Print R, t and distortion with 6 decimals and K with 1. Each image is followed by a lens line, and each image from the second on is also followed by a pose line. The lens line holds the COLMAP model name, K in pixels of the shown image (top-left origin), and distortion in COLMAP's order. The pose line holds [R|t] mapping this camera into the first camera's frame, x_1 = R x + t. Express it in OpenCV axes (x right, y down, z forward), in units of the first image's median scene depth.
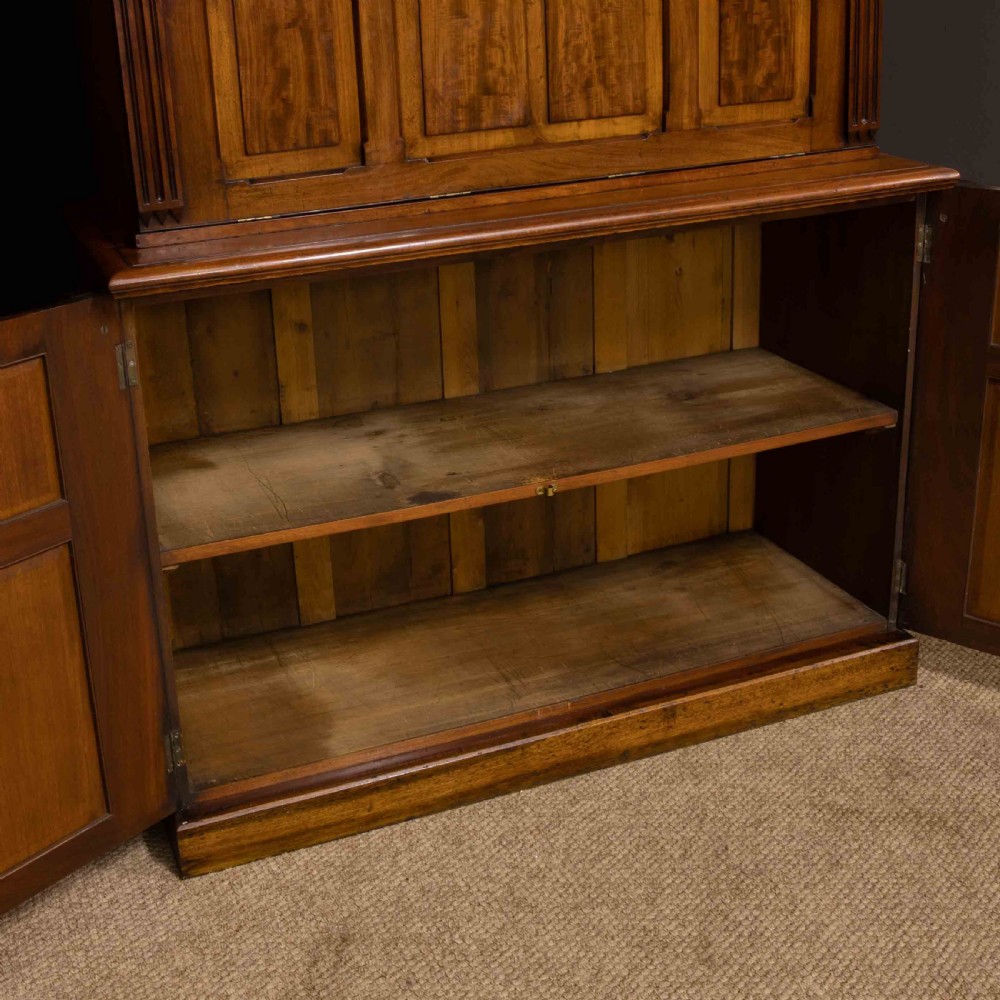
lens RADIAL K [[1468.7, 0, 459.7], [0, 1468.7, 393.7], [0, 0, 1]] dist [-0.115245, 0.097656]
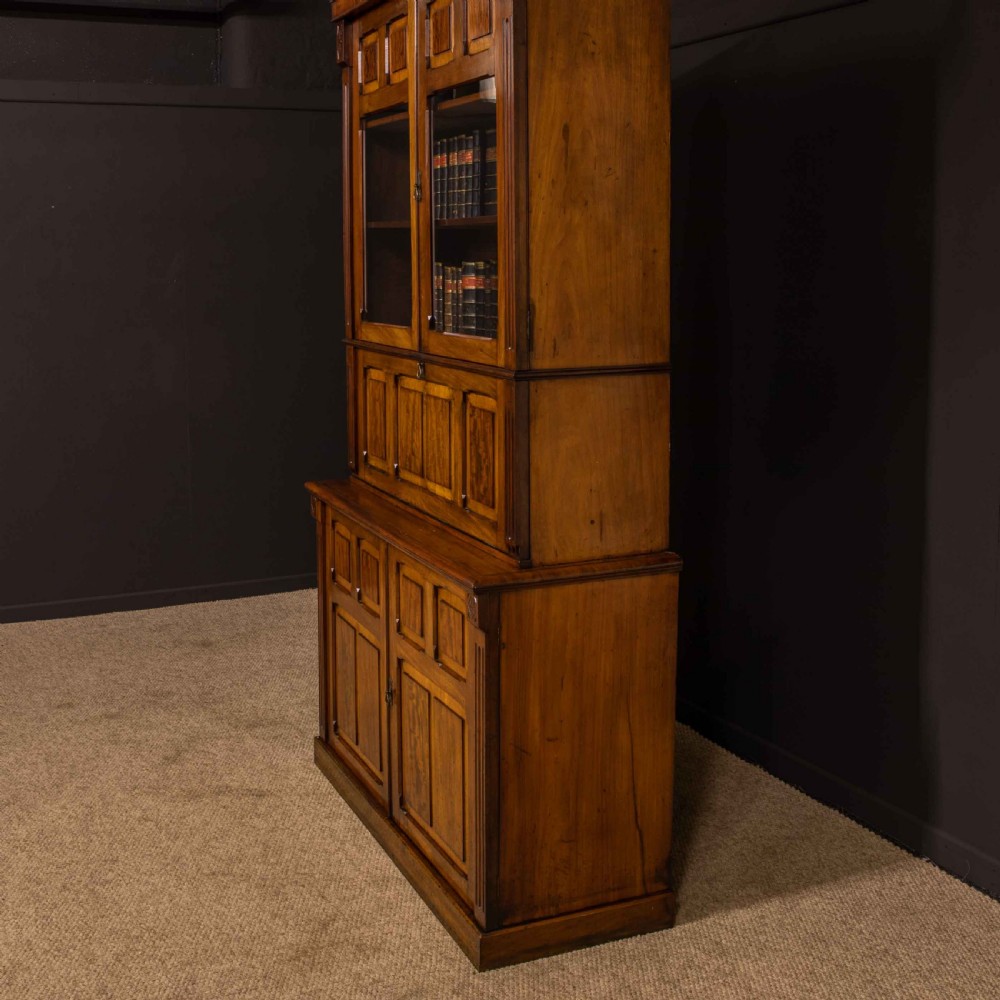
lens RADIAL K [[1287.7, 0, 443.0], [0, 1287.7, 401.4], [0, 0, 1]] dist [-0.090181, 0.054651]
pose [[0.011980, 0.160146, -0.987021, 1.627385], [-0.324440, 0.934311, 0.147656, -0.519490], [0.945830, 0.318460, 0.063151, 0.892521]]
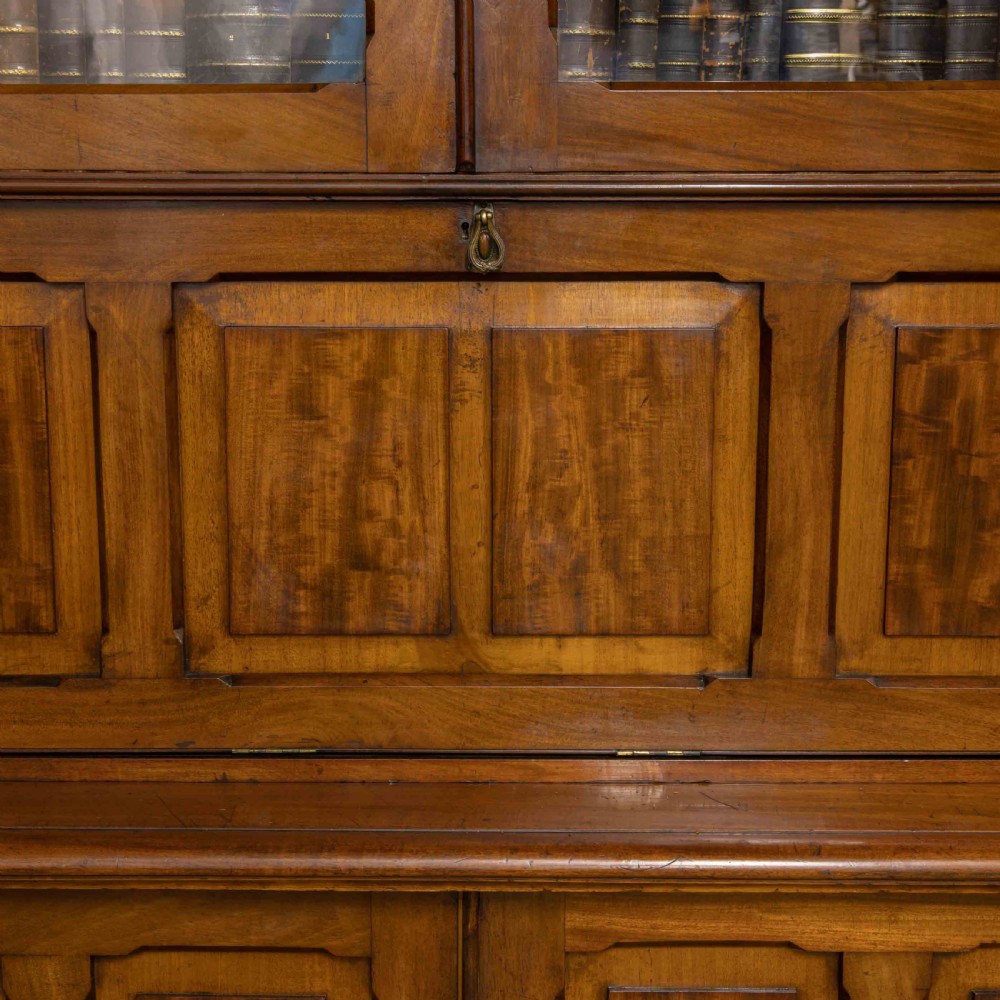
lens RADIAL K [[1795.0, 0, 496.9], [0, 1795.0, 499.8], [0, 0, 1]] dist [0.016326, 0.158483]
pose [[0.929825, 0.111182, -0.350804, 0.276042], [-0.160540, 0.980328, -0.114819, -0.160894], [0.331138, 0.163080, 0.929383, 0.420231]]
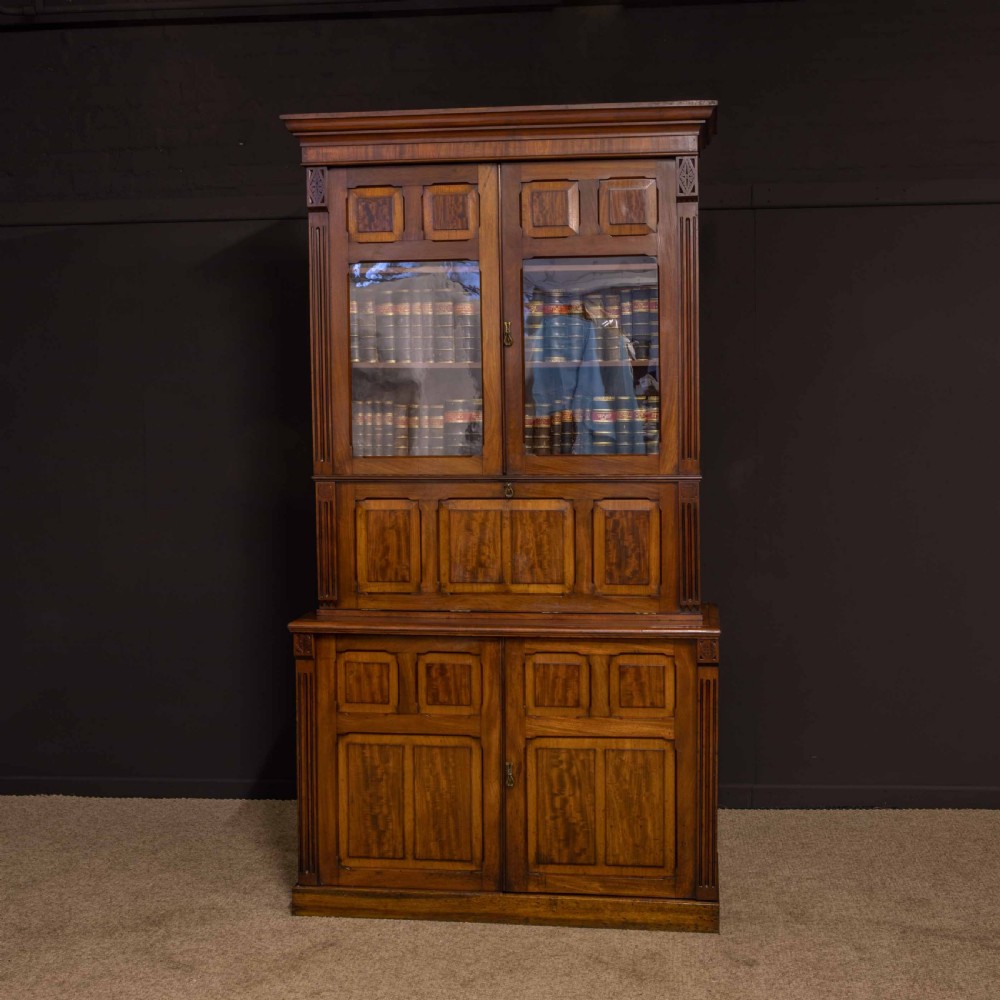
lens RADIAL K [[1447.3, 0, 526.1], [0, 1447.3, 485.5], [0, 0, 1]] dist [-0.020250, 0.066904]
pose [[0.879102, 0.065222, -0.472150, 1.062123], [-0.186034, 0.958976, -0.213906, 0.123375], [0.438829, 0.275881, 0.855172, -0.821358]]
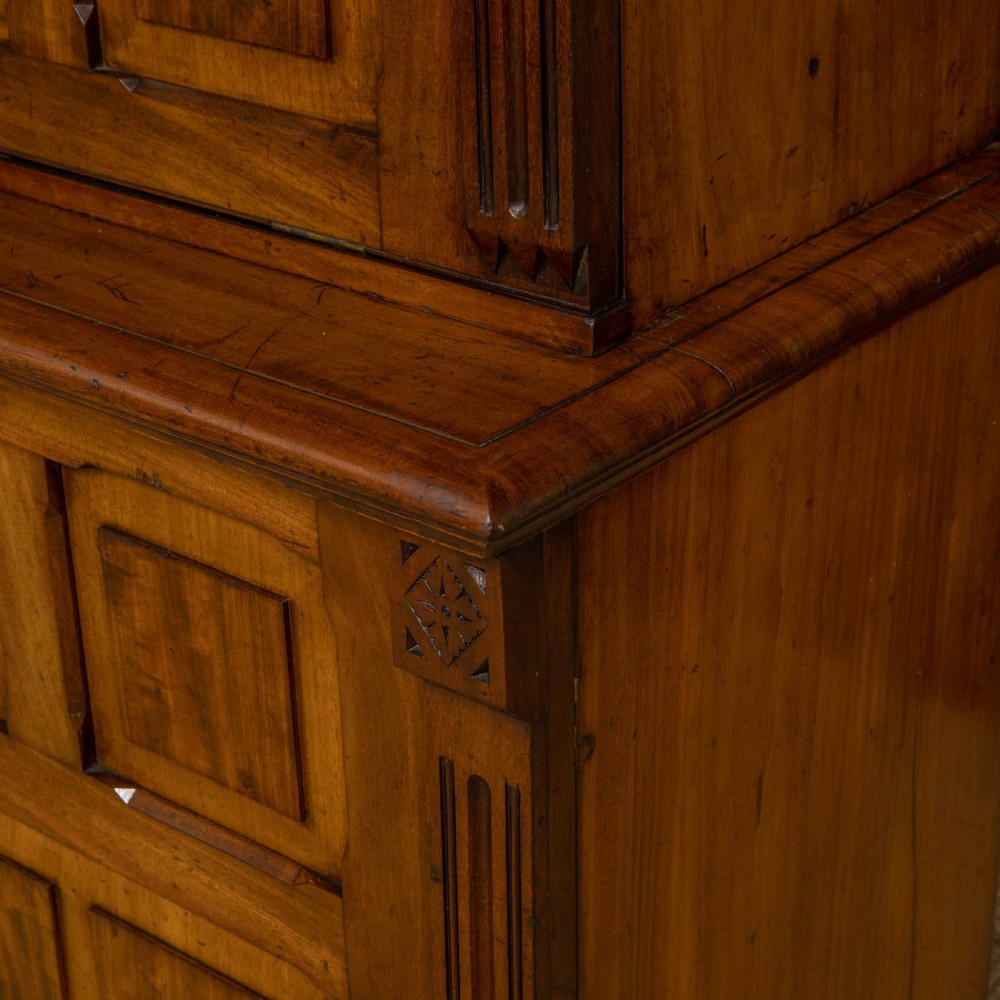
lens RADIAL K [[2163.9, 0, 500.3], [0, 2163.9, 500.2], [0, 0, 1]] dist [0.035732, 0.234226]
pose [[0.487000, 0.417769, -0.767007, 0.672845], [-0.290187, 0.905691, 0.309056, -0.288641], [0.823786, 0.072065, 0.562302, 0.840269]]
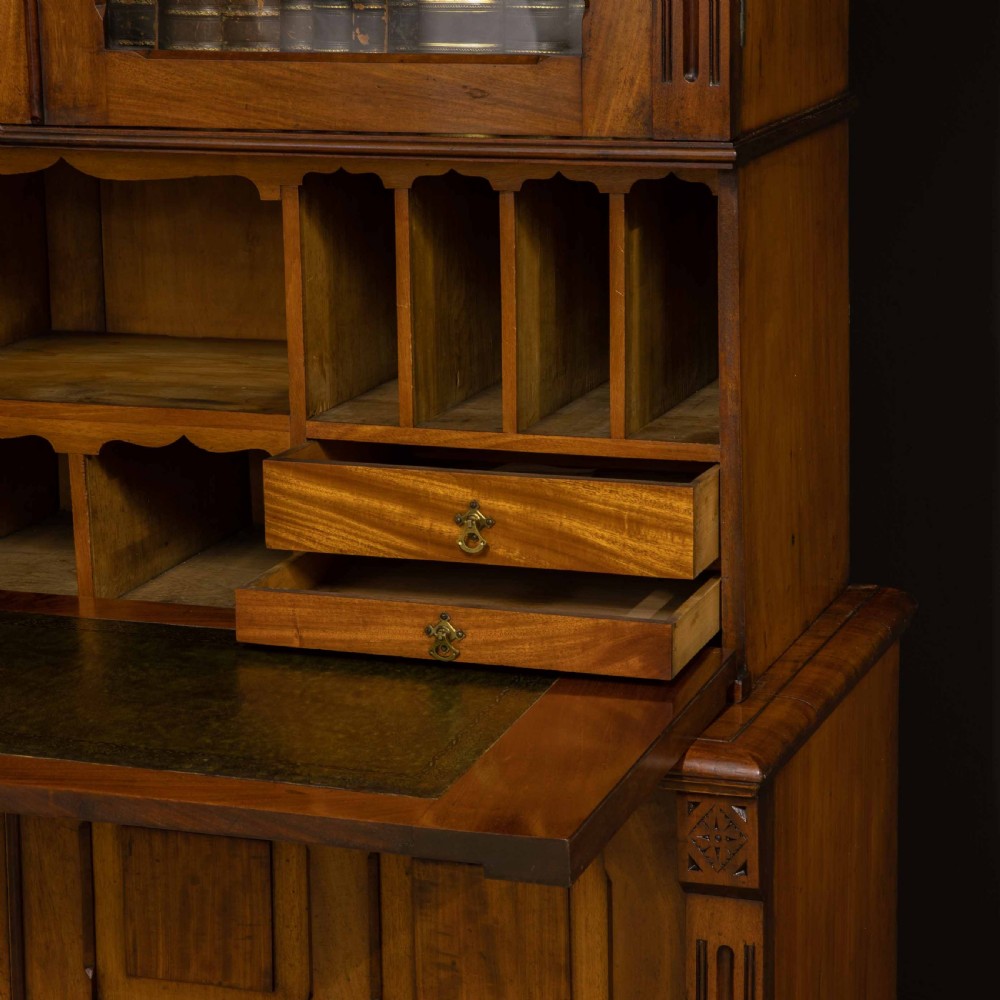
lens RADIAL K [[3082.7, 0, 467.0], [0, 3082.7, 441.3], [0, 0, 1]] dist [0.140587, 0.995282]
pose [[0.742023, 0.164931, -0.649769, 0.974550], [-0.237303, 0.971127, -0.024494, -0.222749], [0.626968, 0.172367, 0.759737, 0.157569]]
